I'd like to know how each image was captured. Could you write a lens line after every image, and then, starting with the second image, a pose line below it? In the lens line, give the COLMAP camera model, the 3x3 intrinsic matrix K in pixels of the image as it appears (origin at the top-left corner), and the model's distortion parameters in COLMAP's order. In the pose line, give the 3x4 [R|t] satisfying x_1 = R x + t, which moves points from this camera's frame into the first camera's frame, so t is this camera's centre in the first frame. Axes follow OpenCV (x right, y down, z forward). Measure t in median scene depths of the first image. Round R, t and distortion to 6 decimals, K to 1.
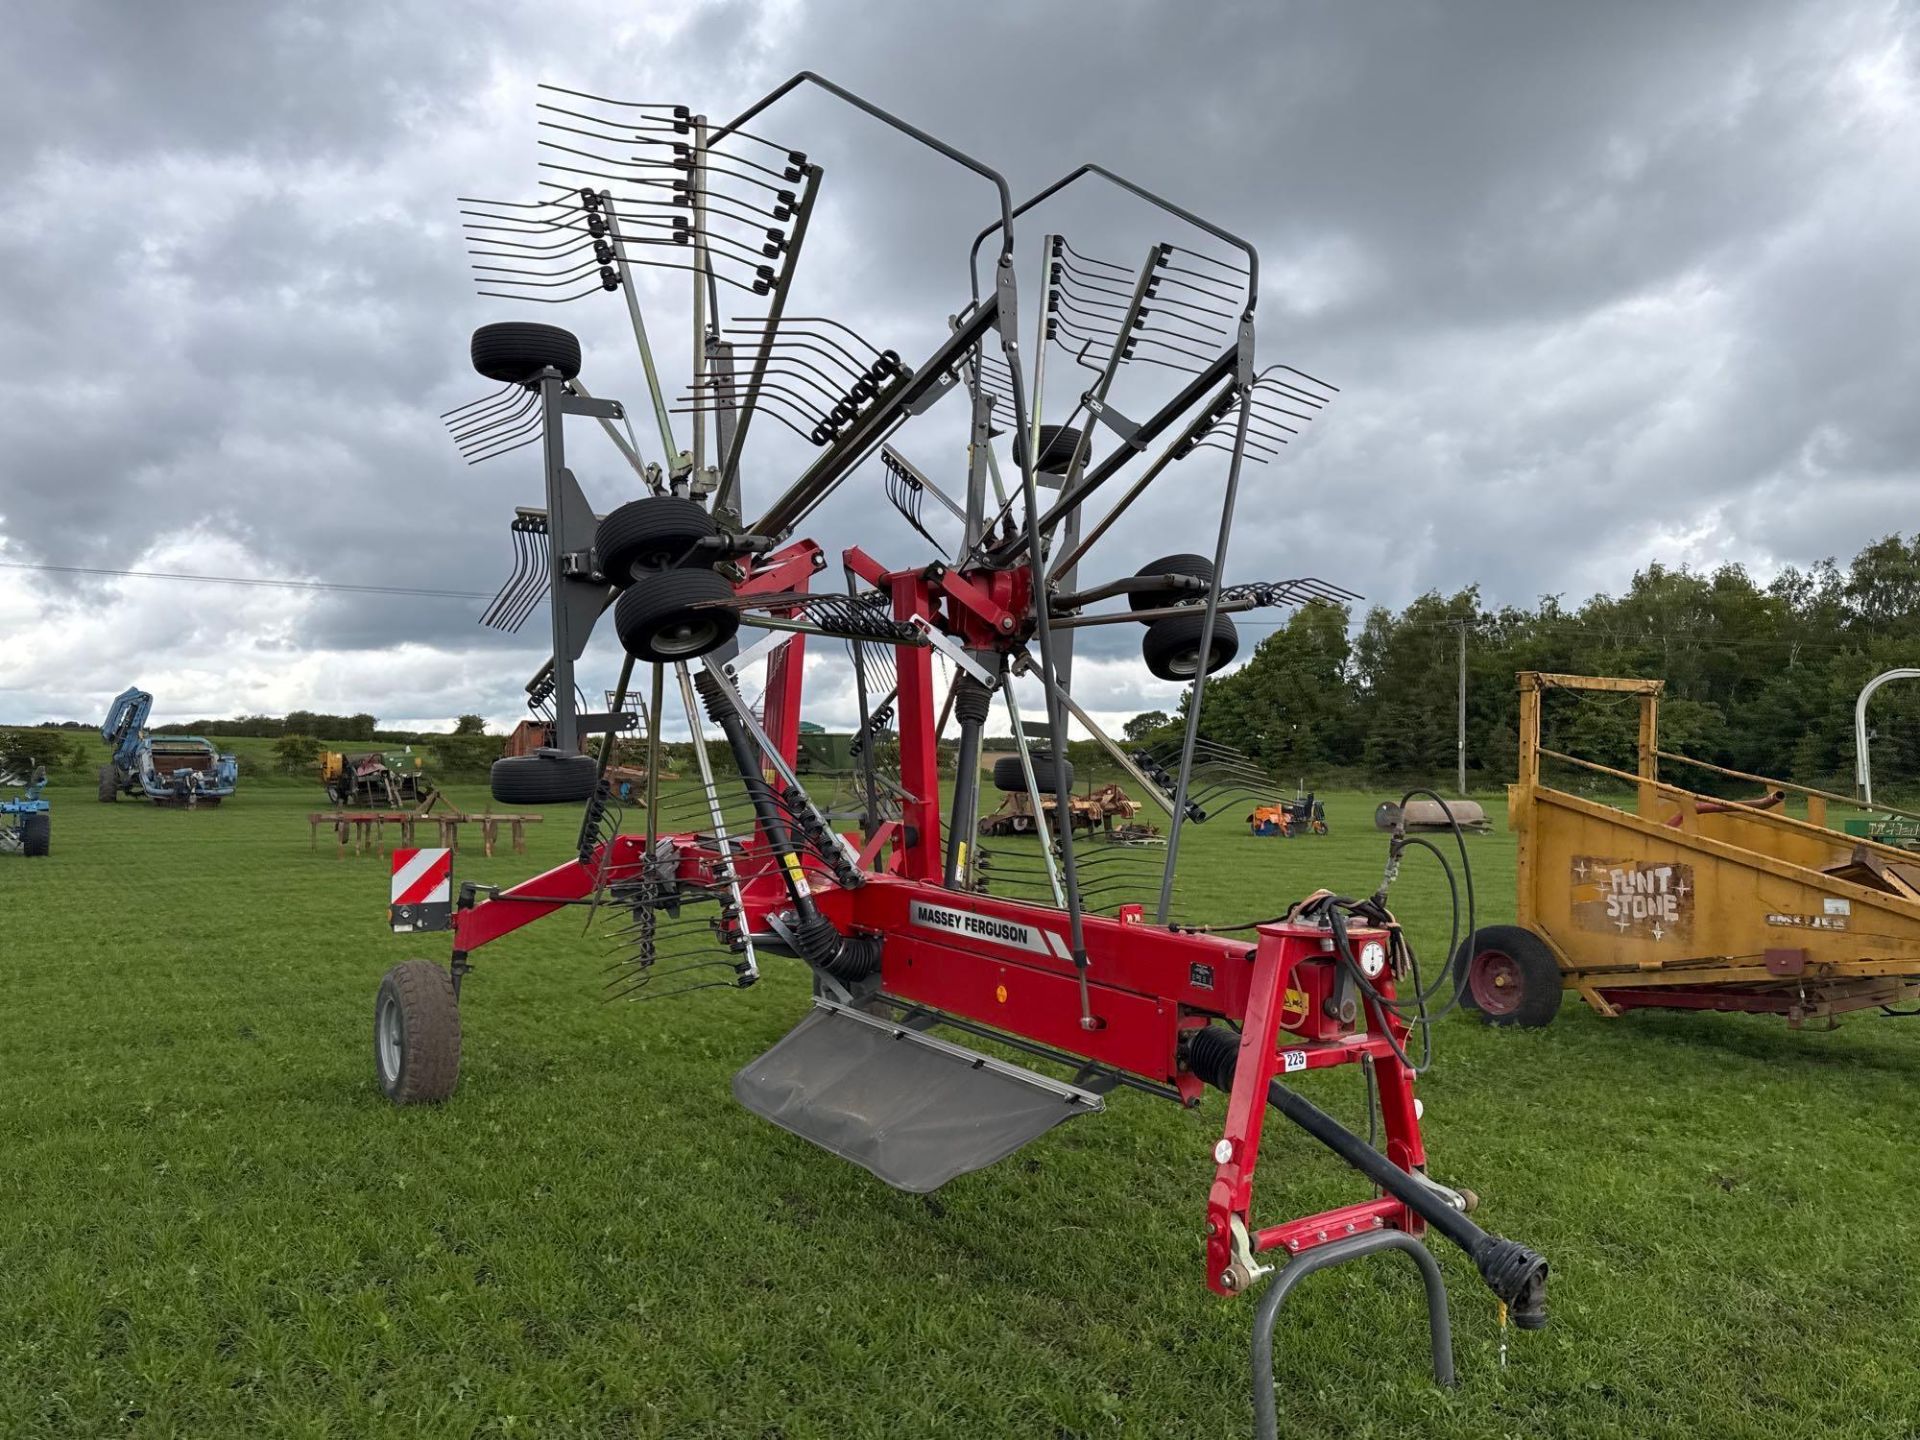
lens RADIAL K [[1378.0, 0, 970.6], [0, 1378.0, 713.6], [0, 0, 1]] dist [0.058007, -0.077518]
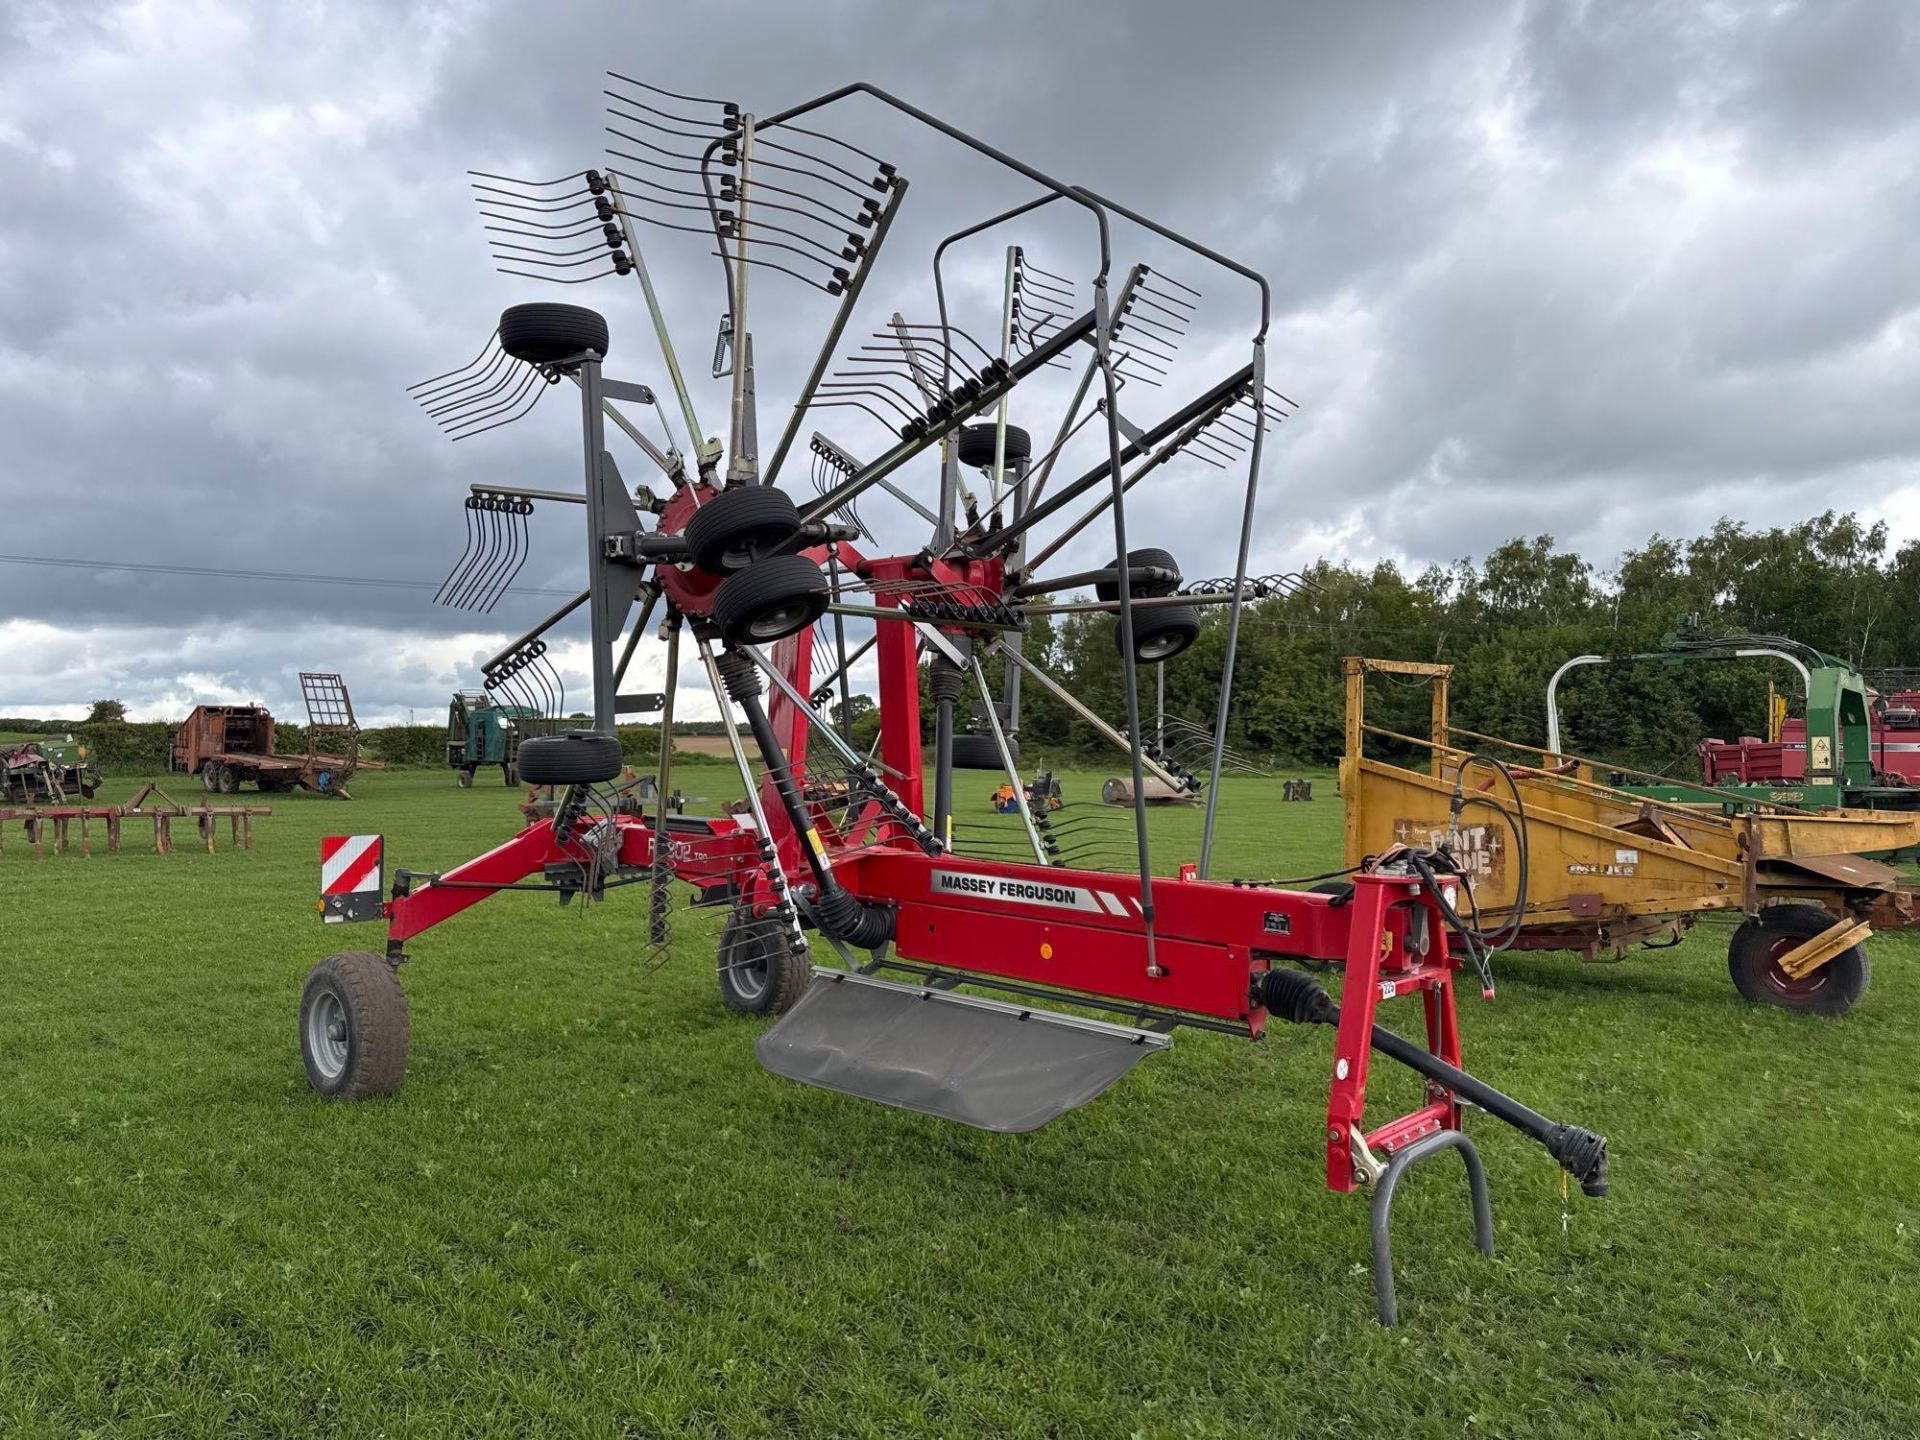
lens RADIAL K [[1374.9, 0, 960.7], [0, 1374.9, 708.1], [0, 0, 1]] dist [0.063840, -0.072363]
pose [[0.976175, -0.003873, 0.216952, -0.228144], [0.002170, 0.999965, 0.008086, 0.002032], [-0.216976, -0.007422, 0.976149, -0.036427]]
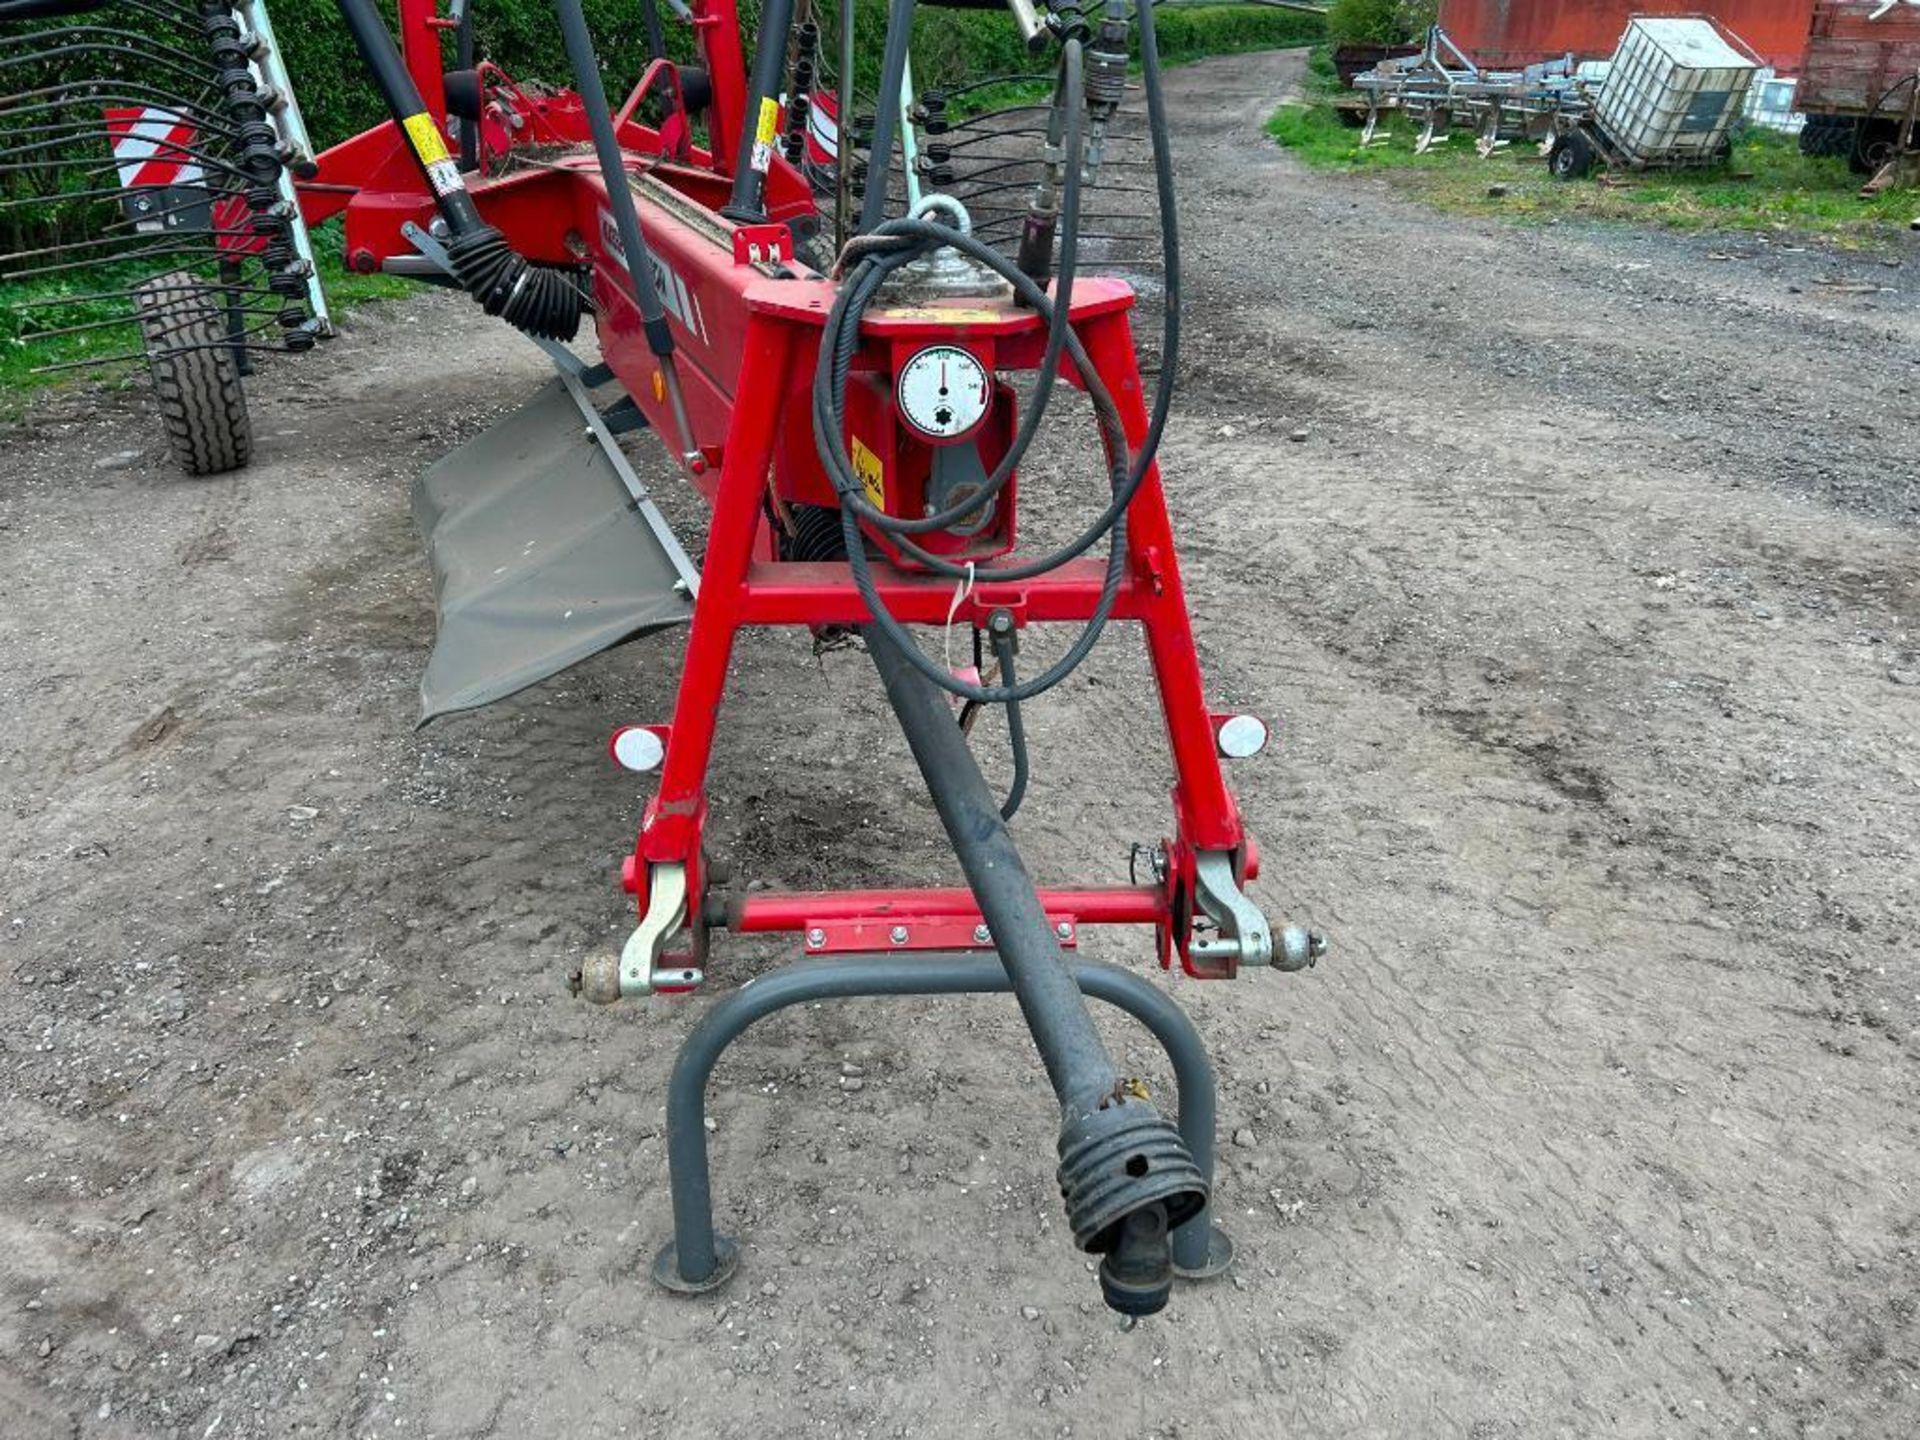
lens RADIAL K [[1501.9, 0, 960.0], [0, 1501.9, 720.0], [0, 0, 1]] dist [0.069817, -0.071618]
pose [[0.973110, 0.086994, -0.213279, 0.228507], [0.018072, 0.894247, 0.447209, 0.043162], [0.229629, -0.439038, 0.868629, 0.347525]]
